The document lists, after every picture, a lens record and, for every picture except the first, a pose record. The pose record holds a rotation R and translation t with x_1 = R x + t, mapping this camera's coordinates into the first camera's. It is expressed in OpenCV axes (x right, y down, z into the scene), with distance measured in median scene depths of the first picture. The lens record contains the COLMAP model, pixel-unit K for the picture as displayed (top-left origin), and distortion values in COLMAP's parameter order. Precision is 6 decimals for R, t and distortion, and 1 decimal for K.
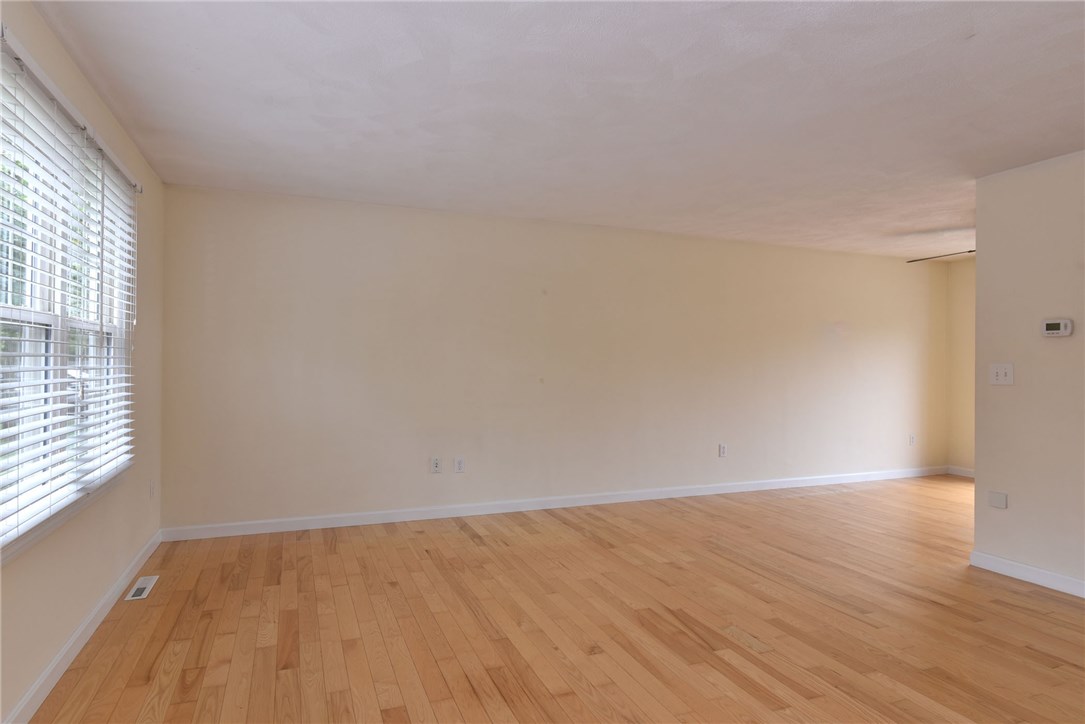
lens RADIAL K [[621.5, 0, 536.0], [0, 621.5, 354.8], [0, 0, 1]] dist [-0.011182, -0.002669]
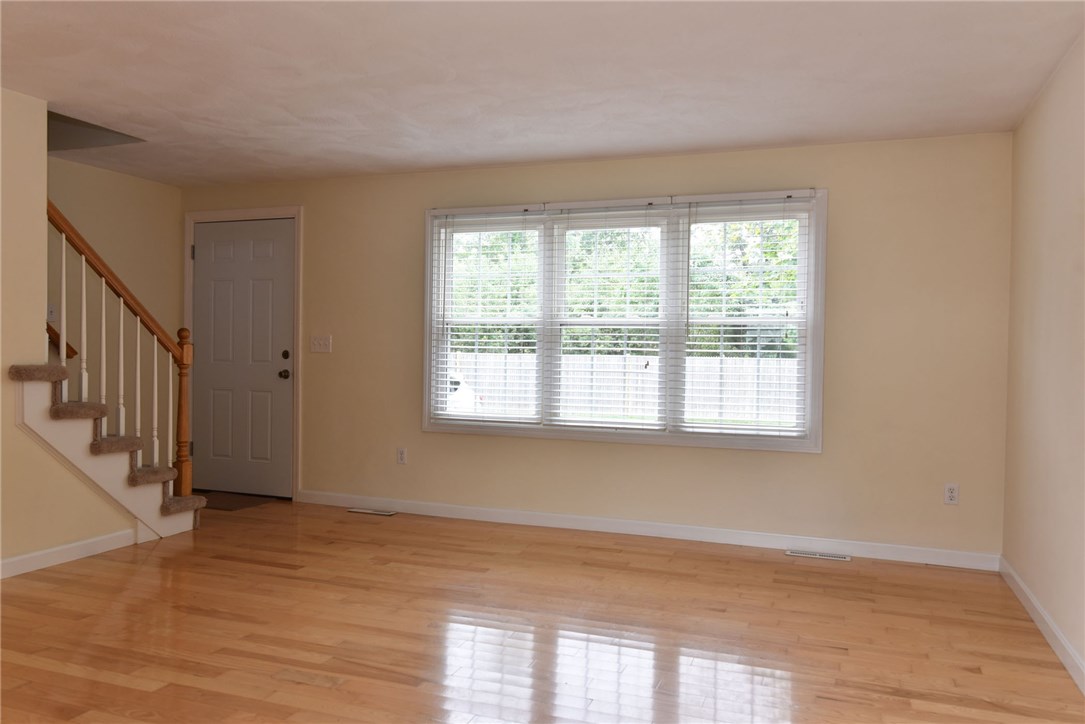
lens RADIAL K [[820.3, 0, 545.3], [0, 820.3, 361.9], [0, 0, 1]] dist [0.007529, 0.003775]
pose [[-0.661116, -0.005778, -0.750261, 0.745634], [-0.011617, 0.999929, 0.002536, 0.034266], [0.750193, 0.010393, -0.661137, 1.533828]]
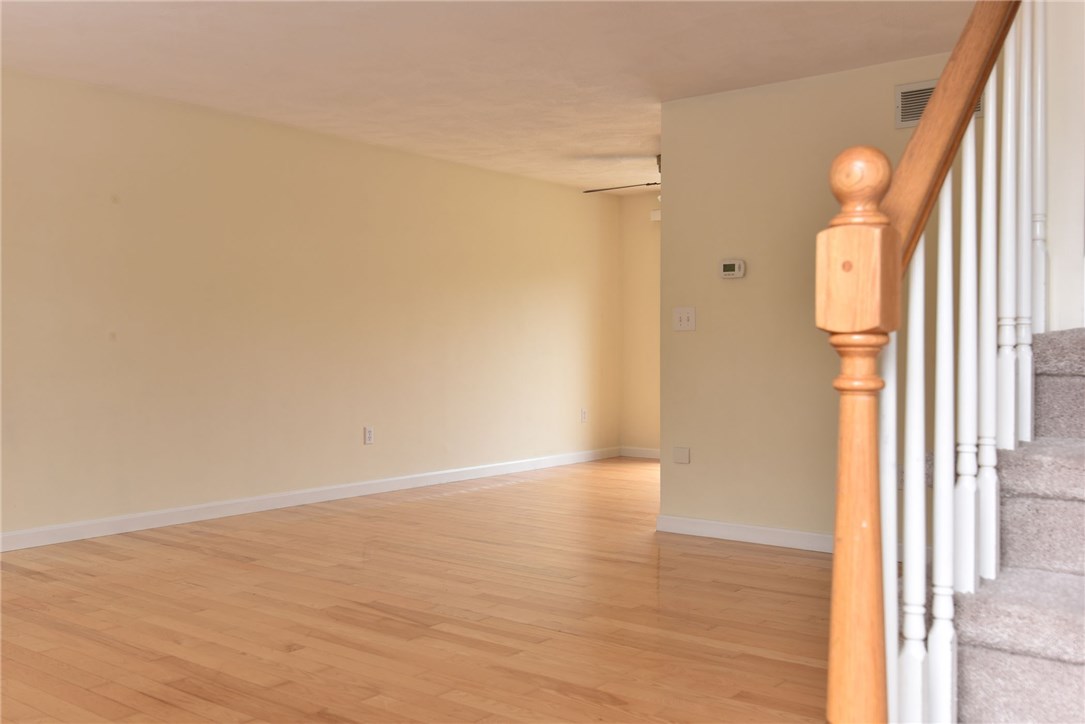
lens RADIAL K [[1142.8, 0, 543.9], [0, 1142.8, 364.2], [0, 0, 1]] dist [-0.004746, 0.000000]
pose [[0.846693, -0.009123, 0.532003, -0.293035], [0.001227, 0.999884, 0.015194, 0.063957], [-0.532080, -0.012212, 0.846606, -0.295035]]
